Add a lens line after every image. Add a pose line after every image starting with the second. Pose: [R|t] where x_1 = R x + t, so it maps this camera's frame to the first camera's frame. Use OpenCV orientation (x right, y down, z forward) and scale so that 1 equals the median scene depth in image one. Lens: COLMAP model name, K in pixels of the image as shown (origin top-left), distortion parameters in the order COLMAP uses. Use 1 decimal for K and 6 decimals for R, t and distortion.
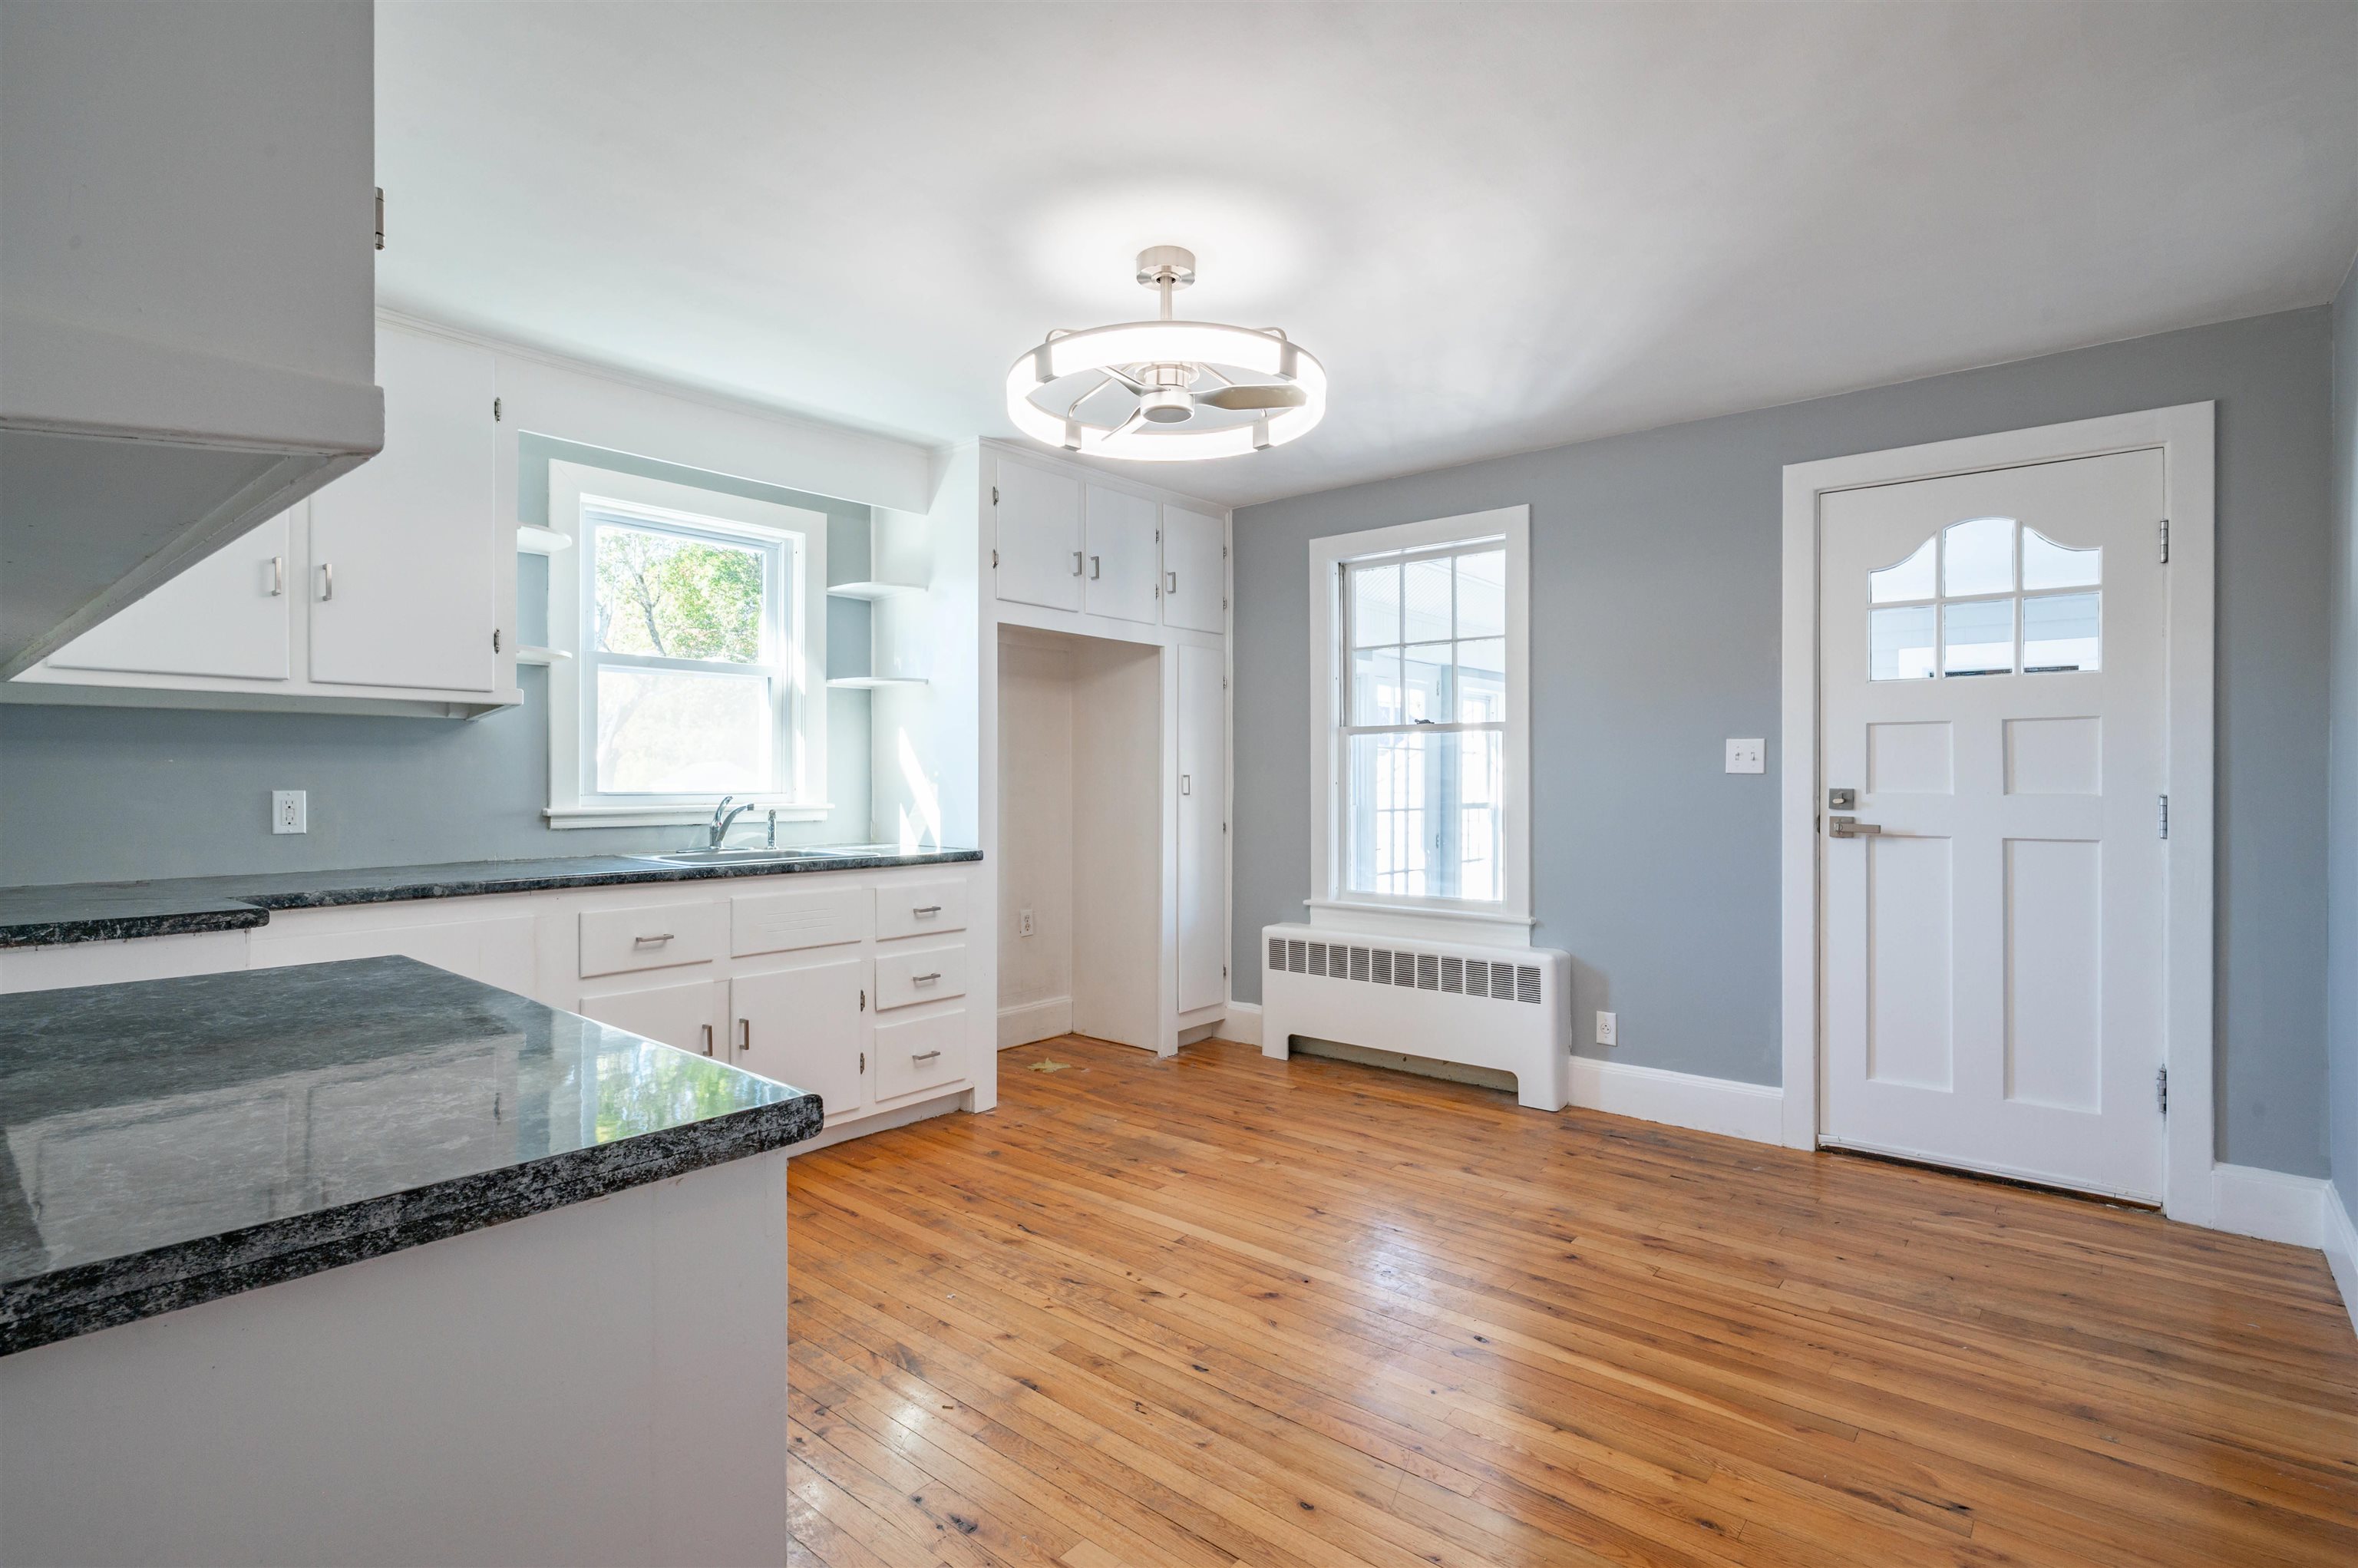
lens RADIAL K [[1143.5, 0, 1180.9], [0, 1143.5, 785.3], [0, 0, 1]] dist [-0.003092, 0.001844]
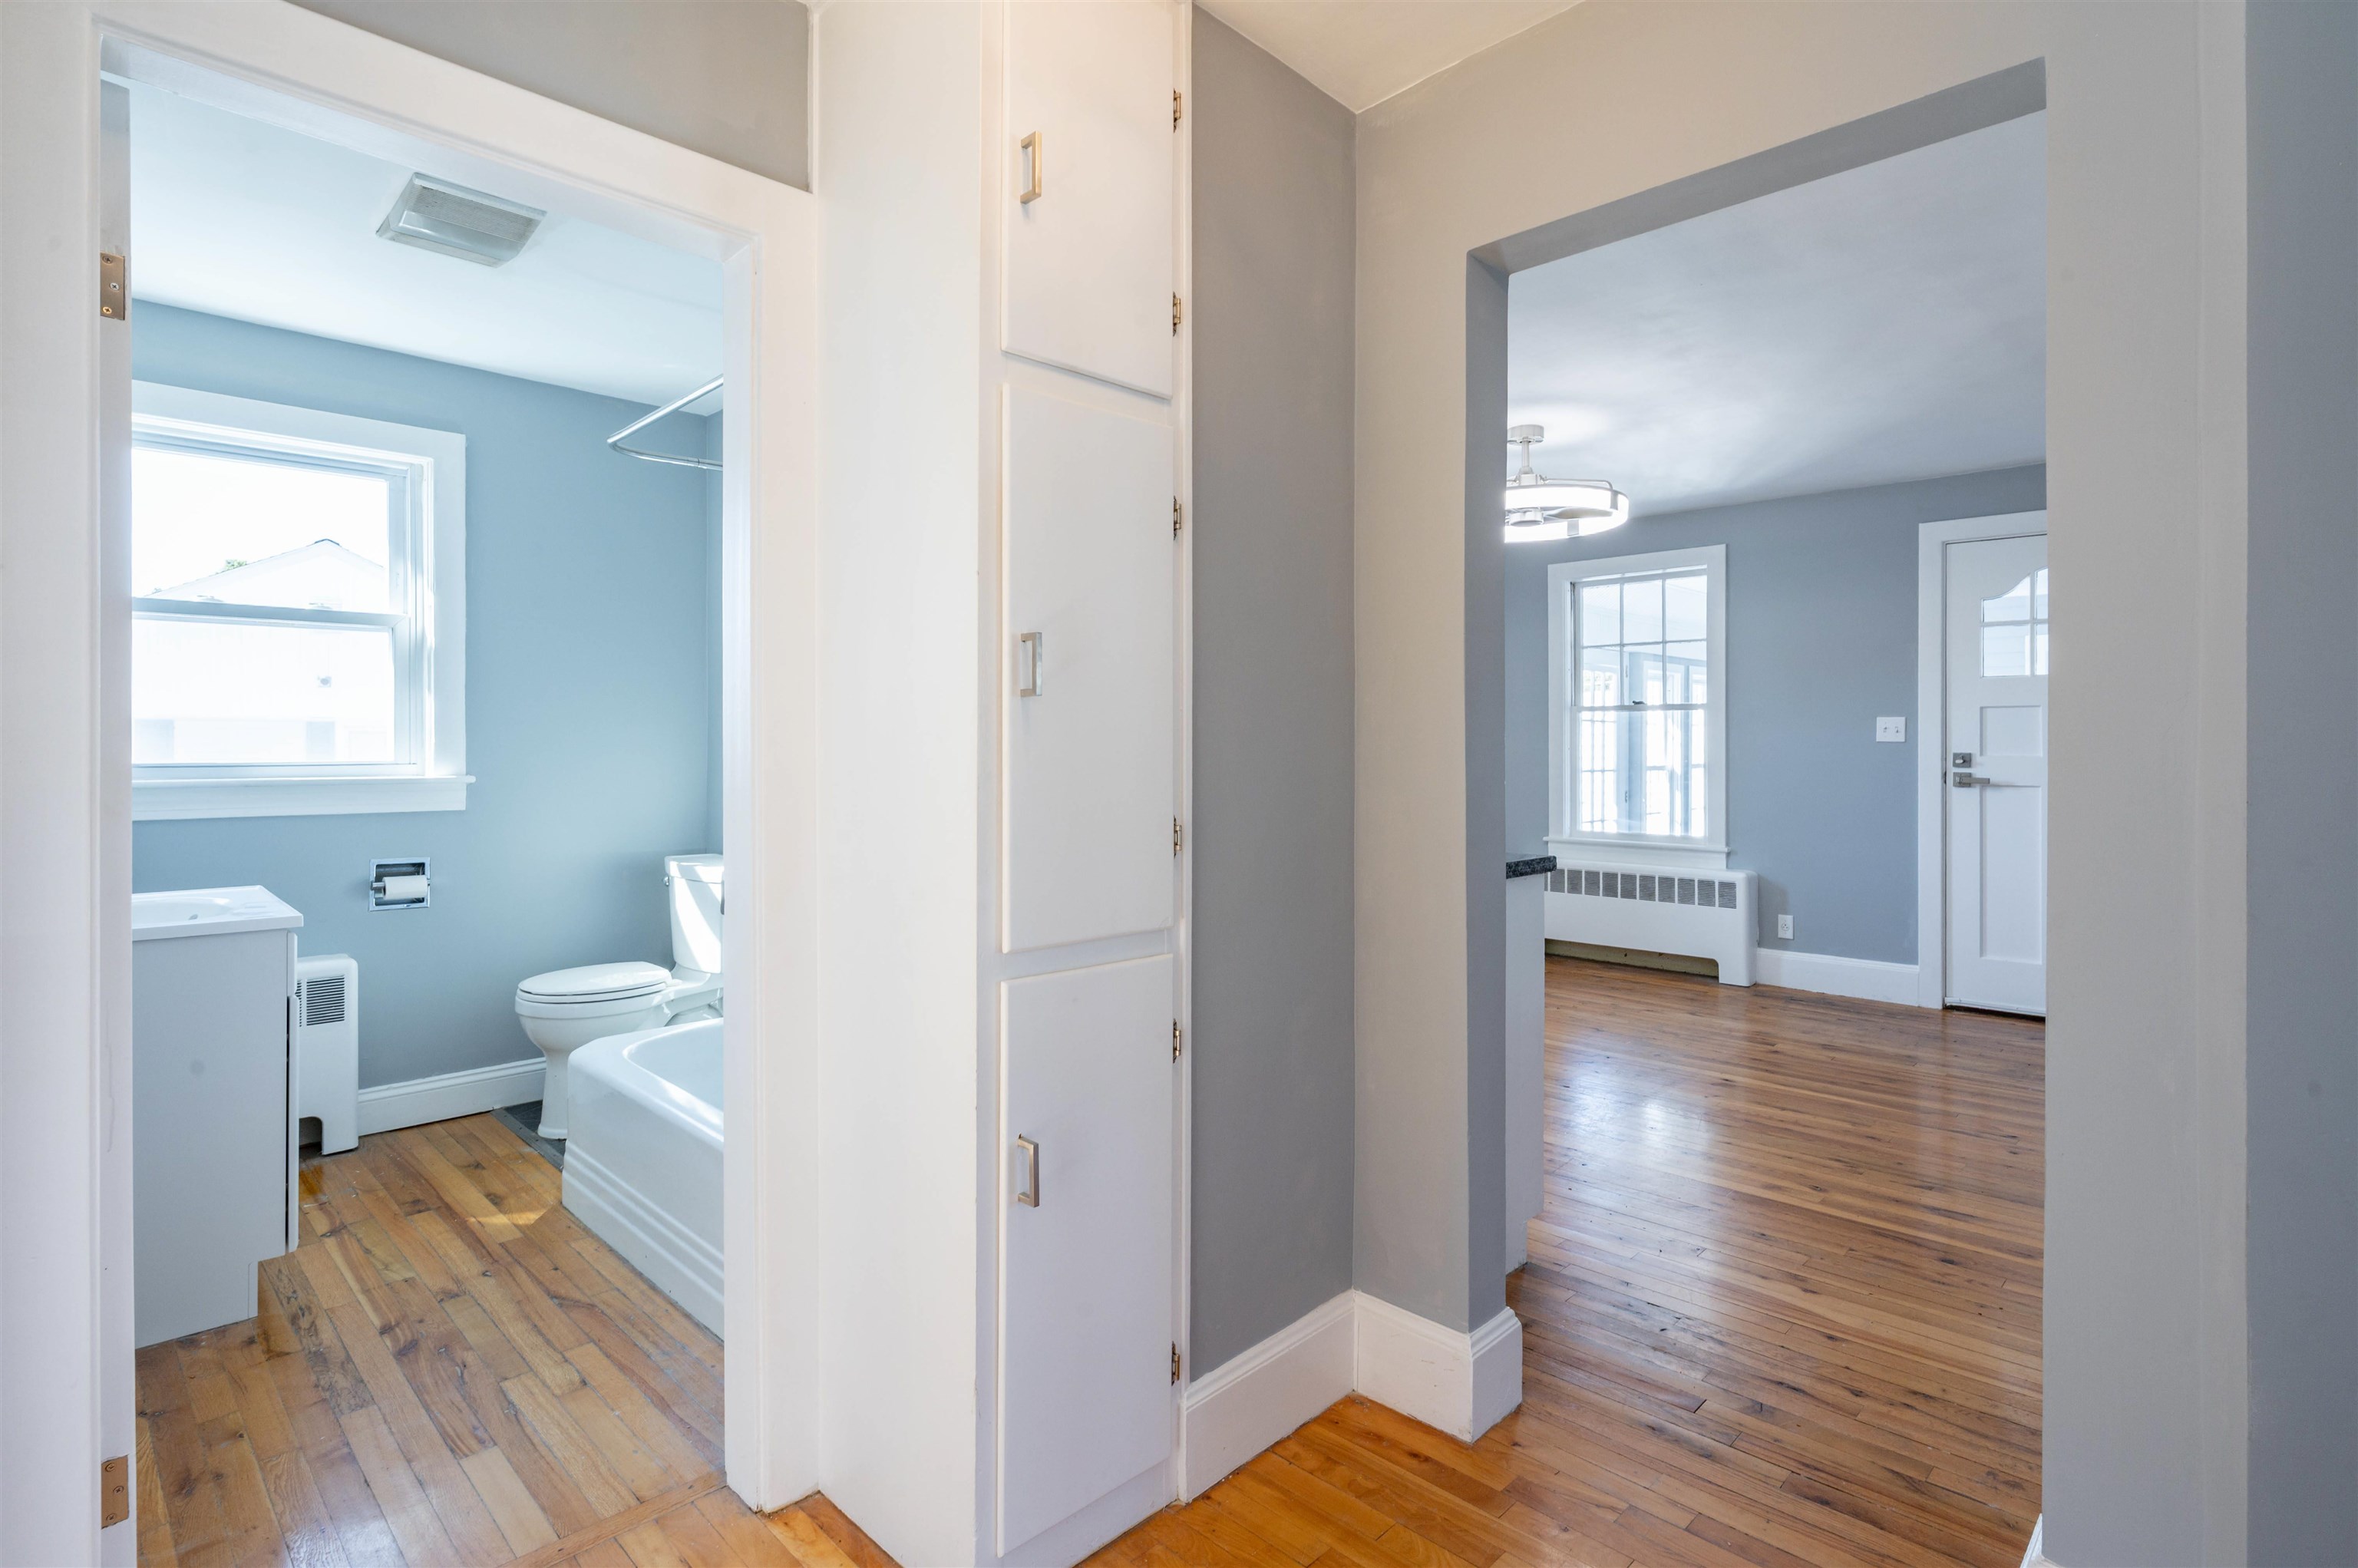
lens RADIAL K [[1143.5, 0, 1215.7], [0, 1143.5, 750.3], [0, 0, 1]] dist [-0.003092, 0.001844]
pose [[0.997326, 0.001882, -0.073061, -0.211196], [-0.002032, 0.999996, -0.001969, 0.004095], [0.073057, 0.002112, 0.997326, -0.420984]]
